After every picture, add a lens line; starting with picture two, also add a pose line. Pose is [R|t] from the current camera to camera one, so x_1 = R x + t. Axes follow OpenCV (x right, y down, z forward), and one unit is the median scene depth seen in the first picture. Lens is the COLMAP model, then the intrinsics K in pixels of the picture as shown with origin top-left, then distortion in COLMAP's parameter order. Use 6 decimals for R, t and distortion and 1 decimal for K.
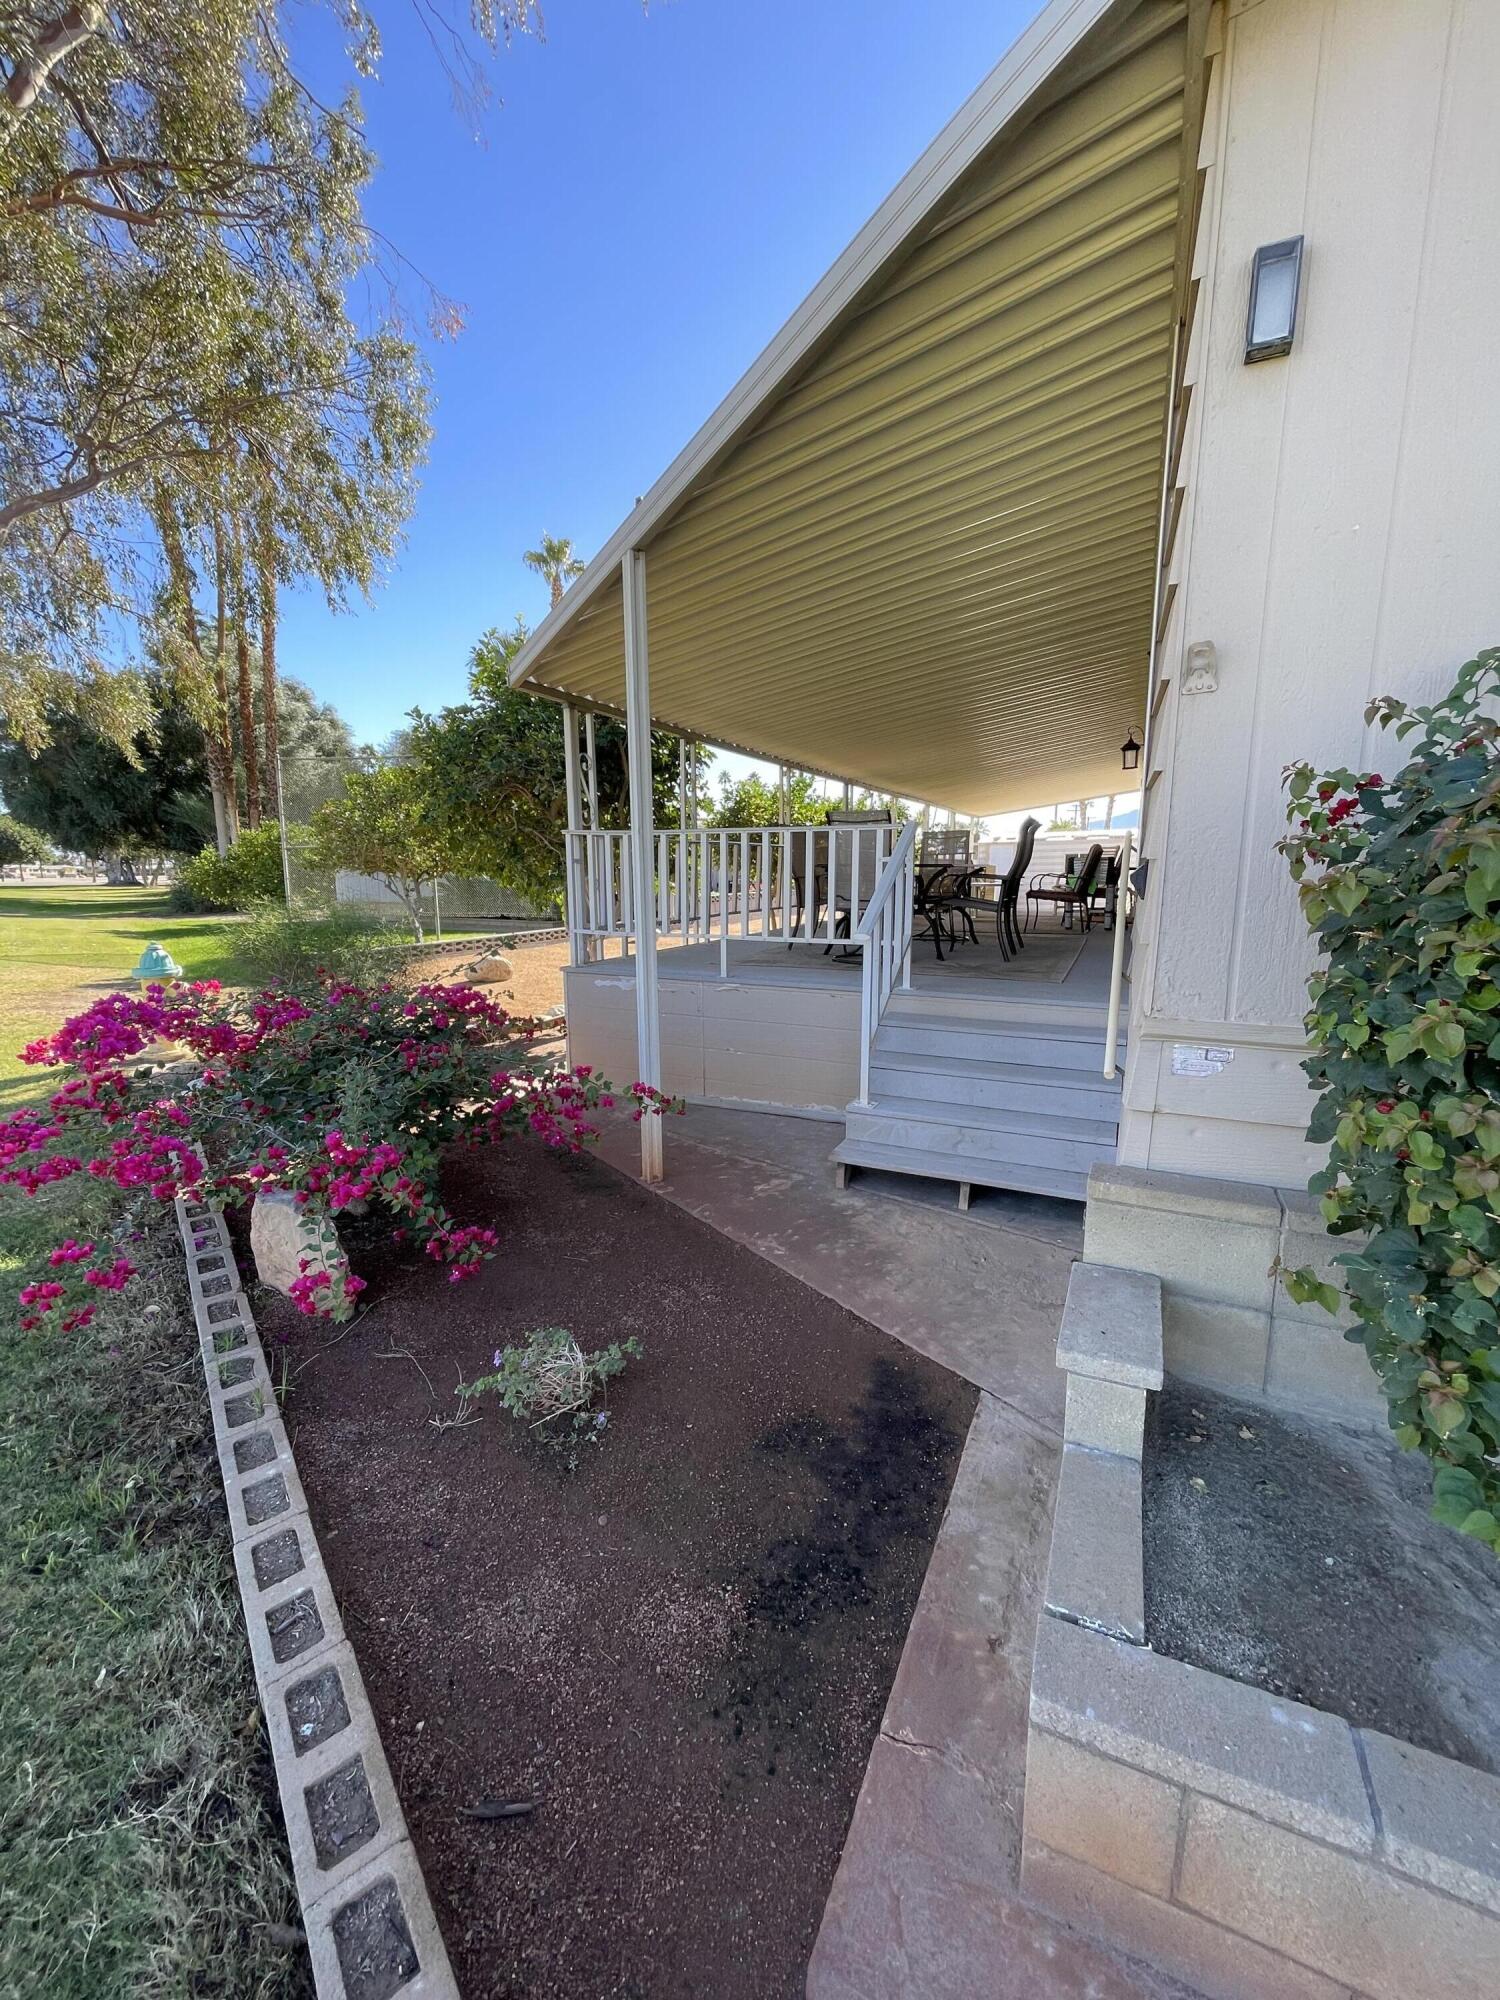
lens RADIAL K [[797.2, 0, 750.0], [0, 797.2, 1000.0], [0, 0, 1]] dist [-0.001594, -0.000177]
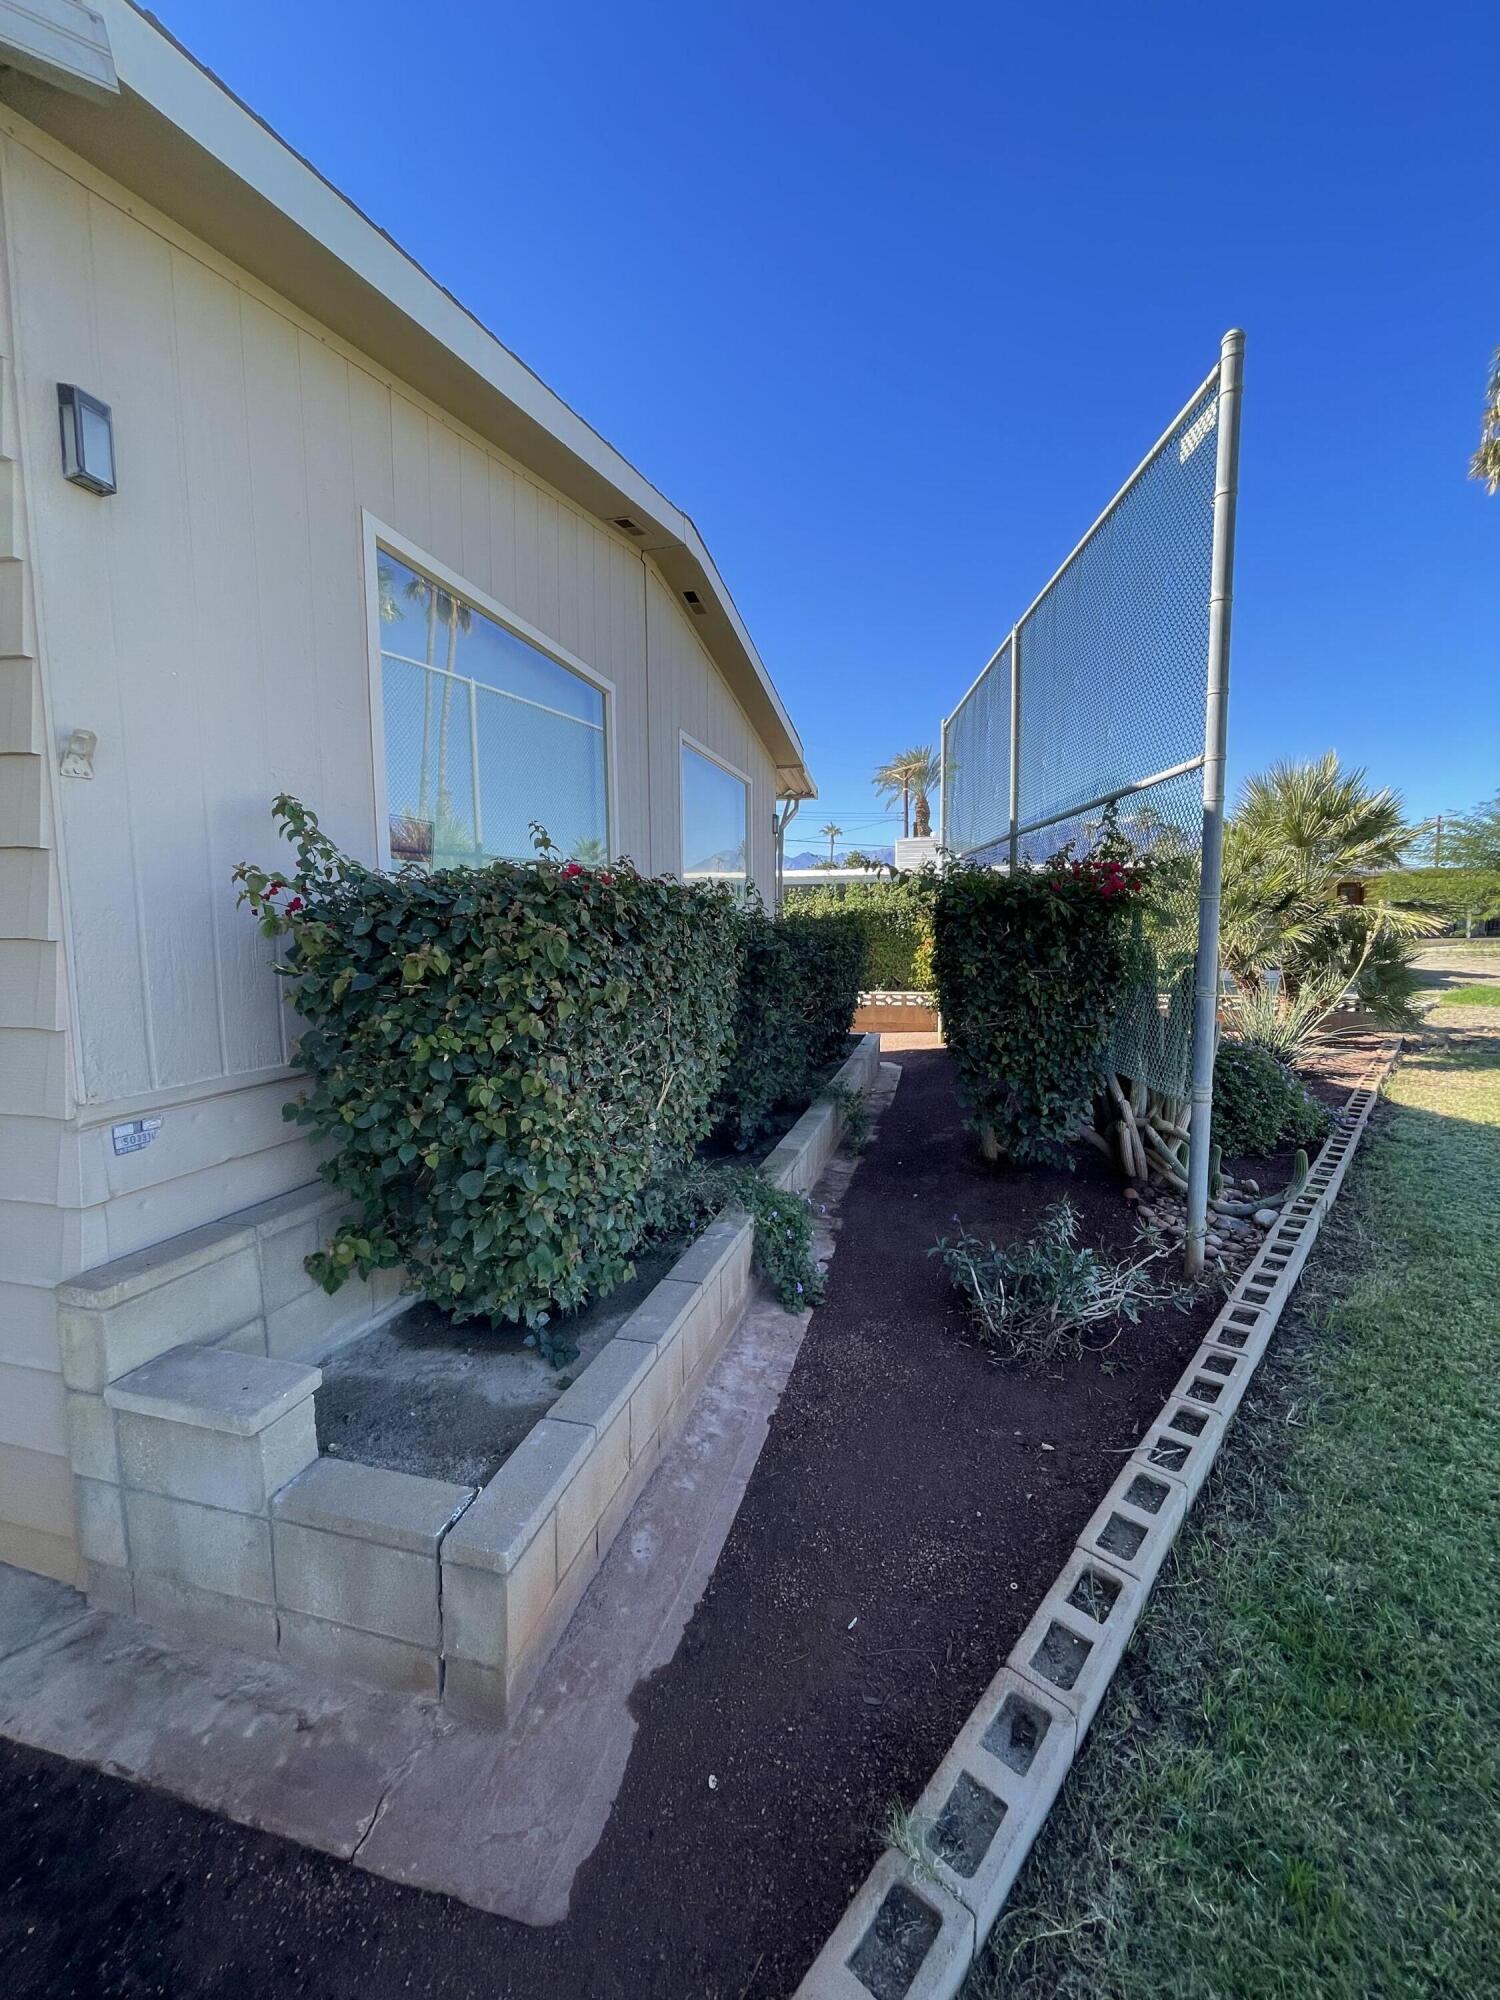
lens RADIAL K [[797.2, 0, 750.0], [0, 797.2, 1000.0], [0, 0, 1]] dist [-0.001594, -0.000177]
pose [[-0.188739, -0.087593, 0.978113, -0.661729], [0.169313, 0.978196, 0.120272, -0.096206], [-0.967321, 0.188307, -0.169793, 0.442489]]
